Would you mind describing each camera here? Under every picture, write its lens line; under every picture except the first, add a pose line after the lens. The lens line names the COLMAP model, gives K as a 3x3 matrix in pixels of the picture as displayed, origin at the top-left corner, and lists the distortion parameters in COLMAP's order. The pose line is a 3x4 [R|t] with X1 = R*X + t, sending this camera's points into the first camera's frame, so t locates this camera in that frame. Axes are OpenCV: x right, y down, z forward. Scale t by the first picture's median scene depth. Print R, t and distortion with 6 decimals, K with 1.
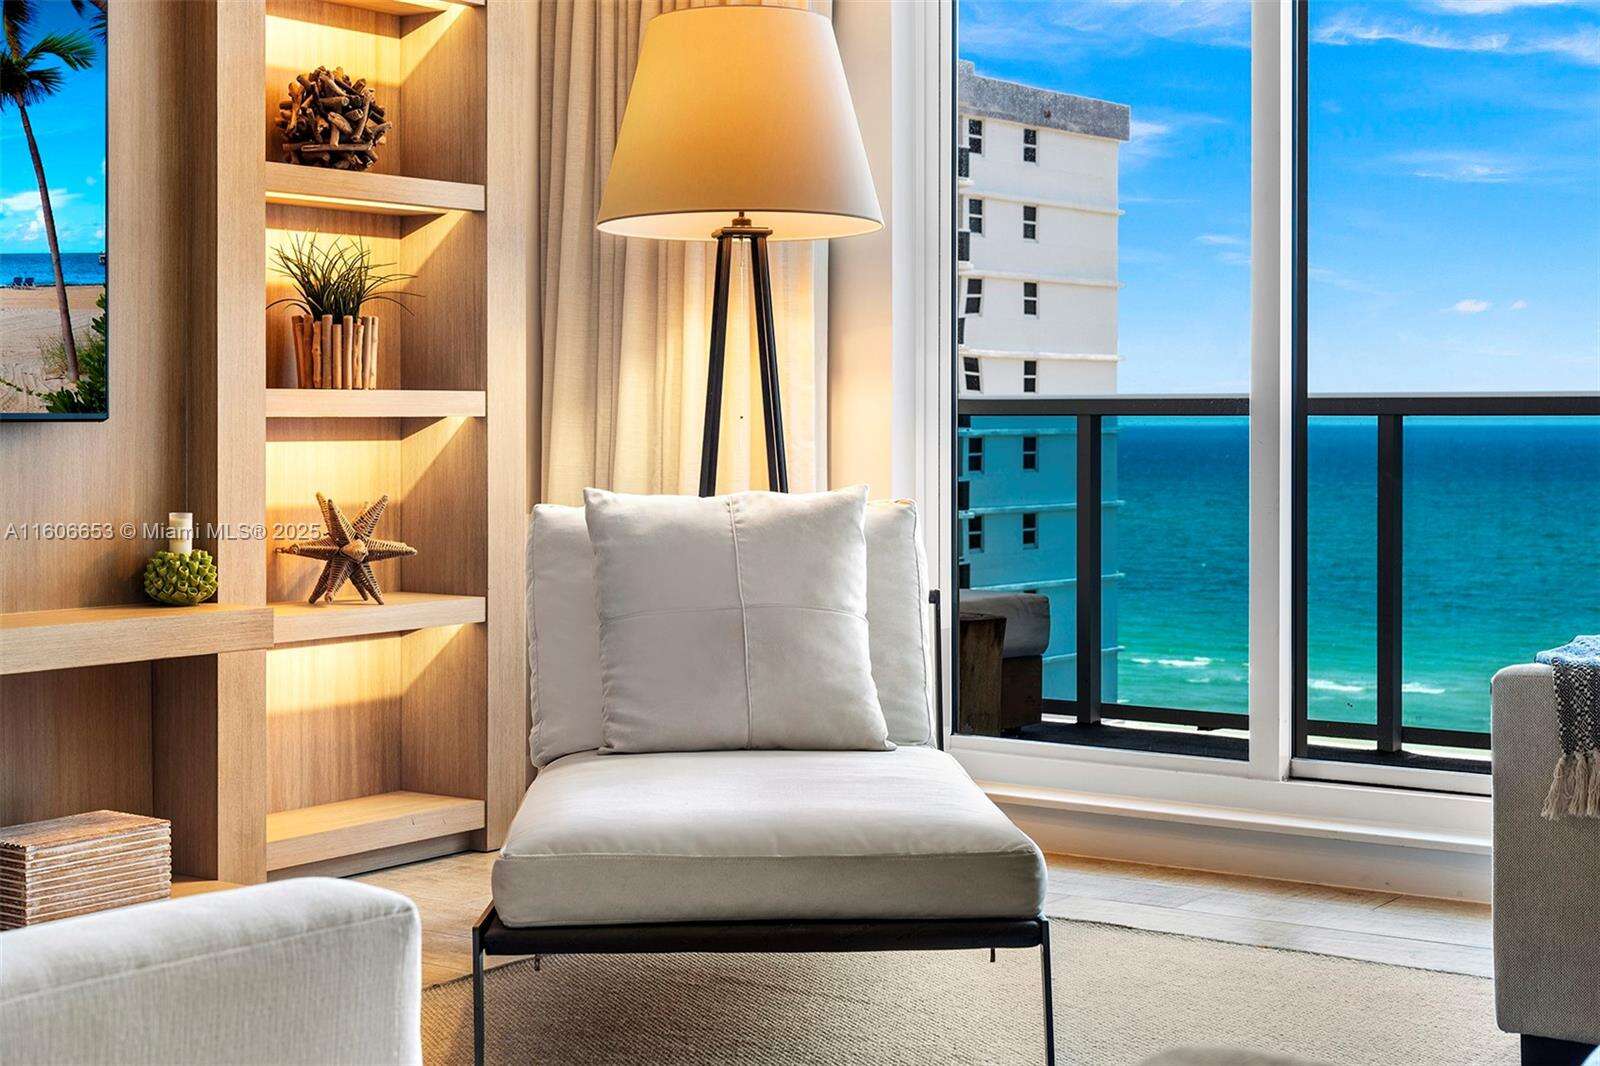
lens RADIAL K [[2368.6, 0, 768.0], [0, 2368.6, 452.3], [0, 0, 1]] dist [0.019411, 0.000000]
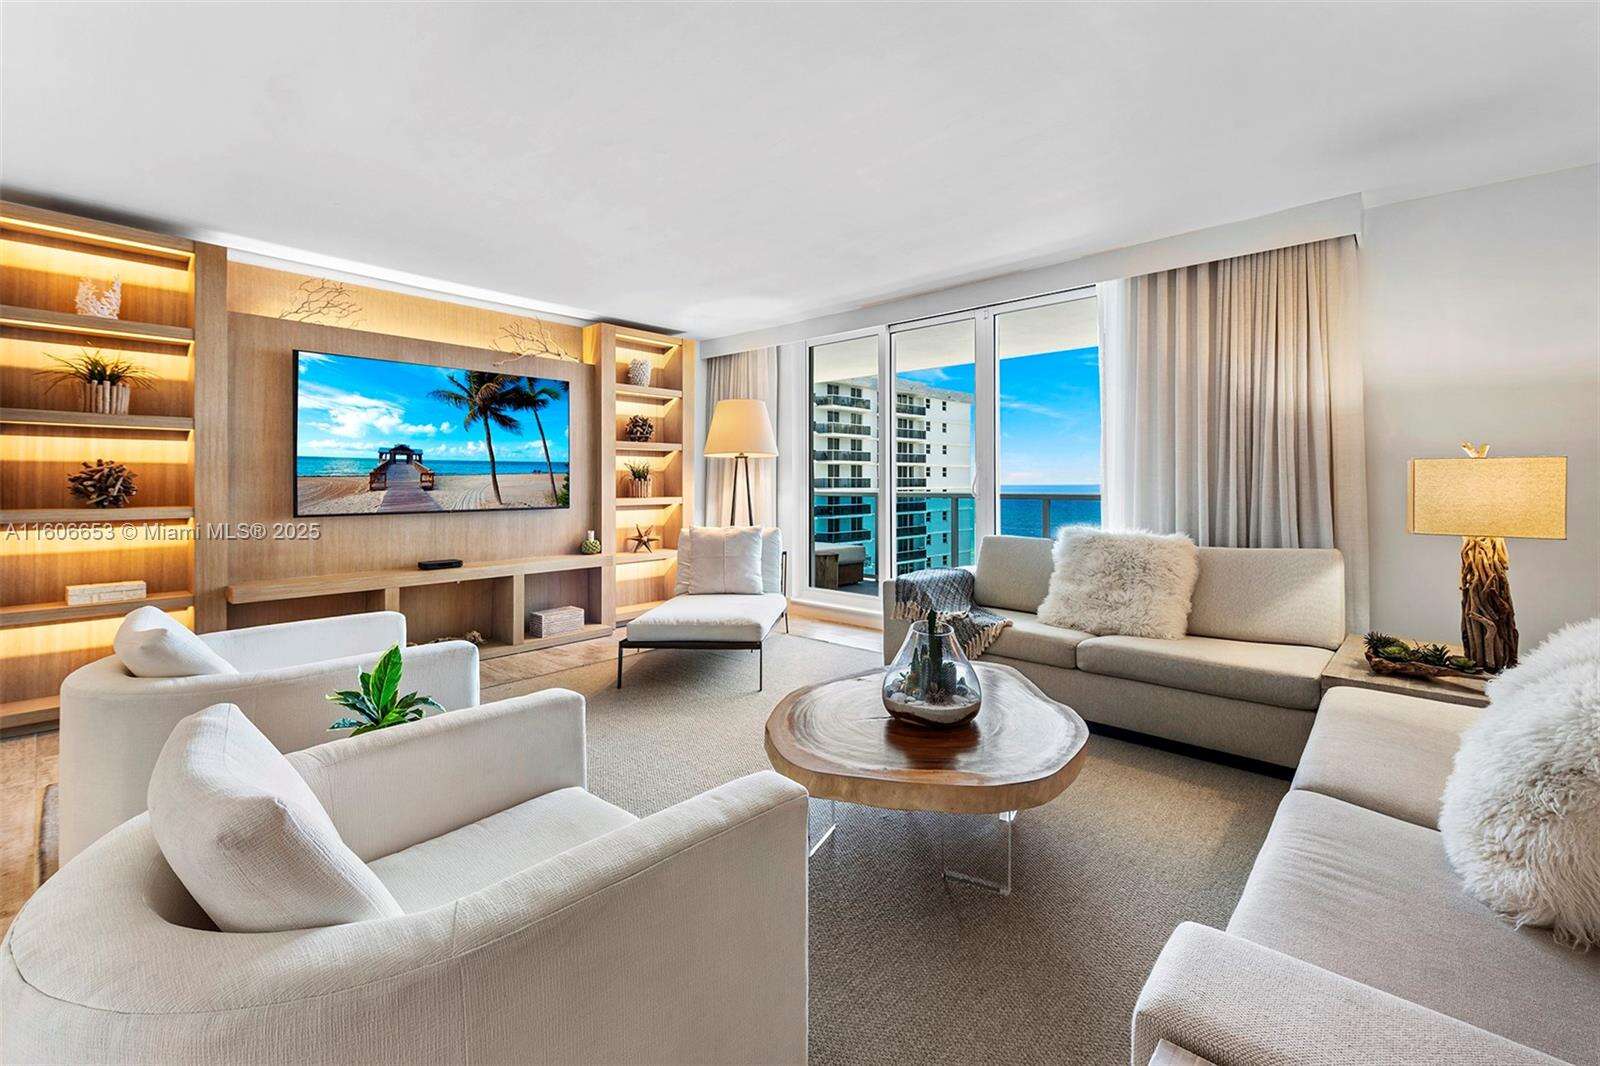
lens RADIAL K [[669.7, 0, 822.2], [0, 669.7, 485.6], [0, 0, 1]] dist [0.007859, 0.000623]
pose [[0.994245, -0.002058, -0.107108, 0.234384], [0.001427, 0.999981, -0.005968, -0.039430], [0.107119, 0.005781, 0.994229, -0.062171]]
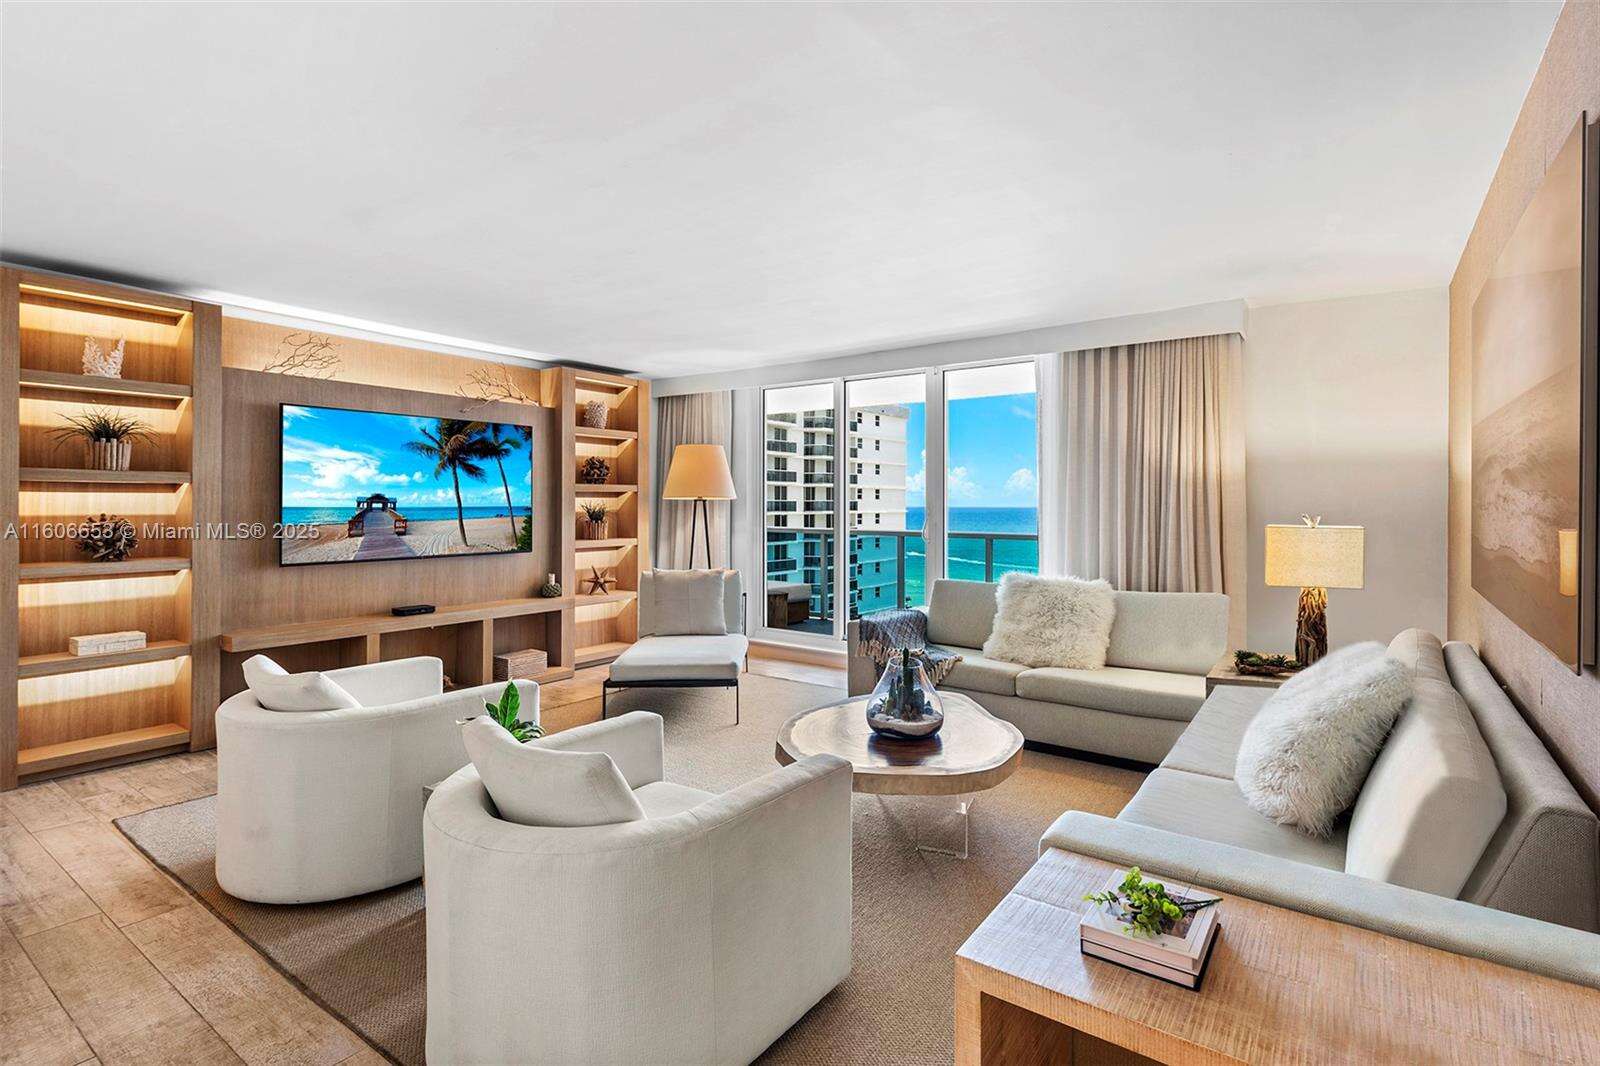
lens RADIAL K [[778.9, 0, 811.0], [0, 778.9, 500.6], [0, 0, 1]] dist [0.008078, 0.001657]
pose [[0.999982, 0.002328, -0.005597, 0.179430], [-0.002375, 0.999962, -0.008345, -0.080769], [0.005577, 0.008358, 0.999950, -0.283222]]
